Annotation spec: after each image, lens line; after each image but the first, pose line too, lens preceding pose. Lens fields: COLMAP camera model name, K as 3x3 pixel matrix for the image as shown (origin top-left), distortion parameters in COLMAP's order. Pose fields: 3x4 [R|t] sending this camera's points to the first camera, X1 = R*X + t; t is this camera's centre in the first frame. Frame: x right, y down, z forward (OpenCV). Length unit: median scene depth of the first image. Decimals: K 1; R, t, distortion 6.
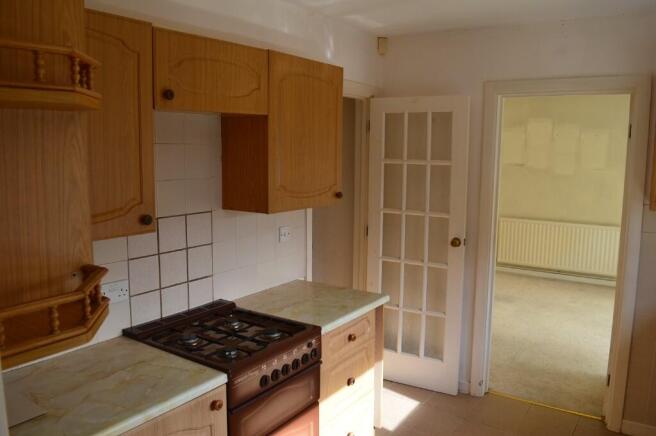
lens RADIAL K [[541.0, 0, 328.0], [0, 541.0, 218.0], [0, 0, 1]] dist [-0.004630, -0.006196]
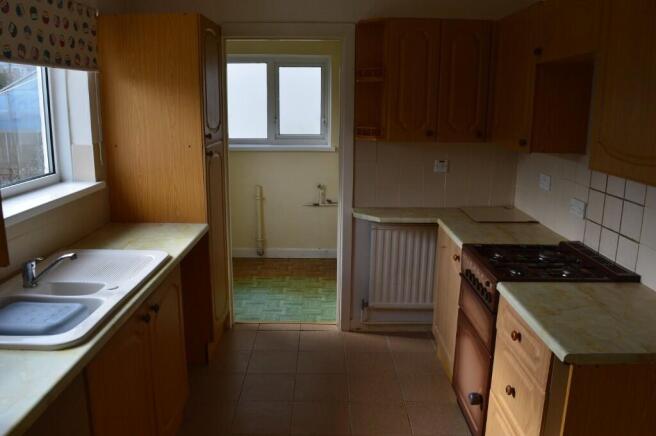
lens RADIAL K [[541.0, 0, 328.0], [0, 541.0, 218.0], [0, 0, 1]] dist [-0.004630, -0.006196]
pose [[-0.828260, 0.097286, -0.551834, 0.679922], [-0.092691, 0.947458, 0.306156, -0.153250], [0.552624, 0.304727, -0.775724, 1.390297]]
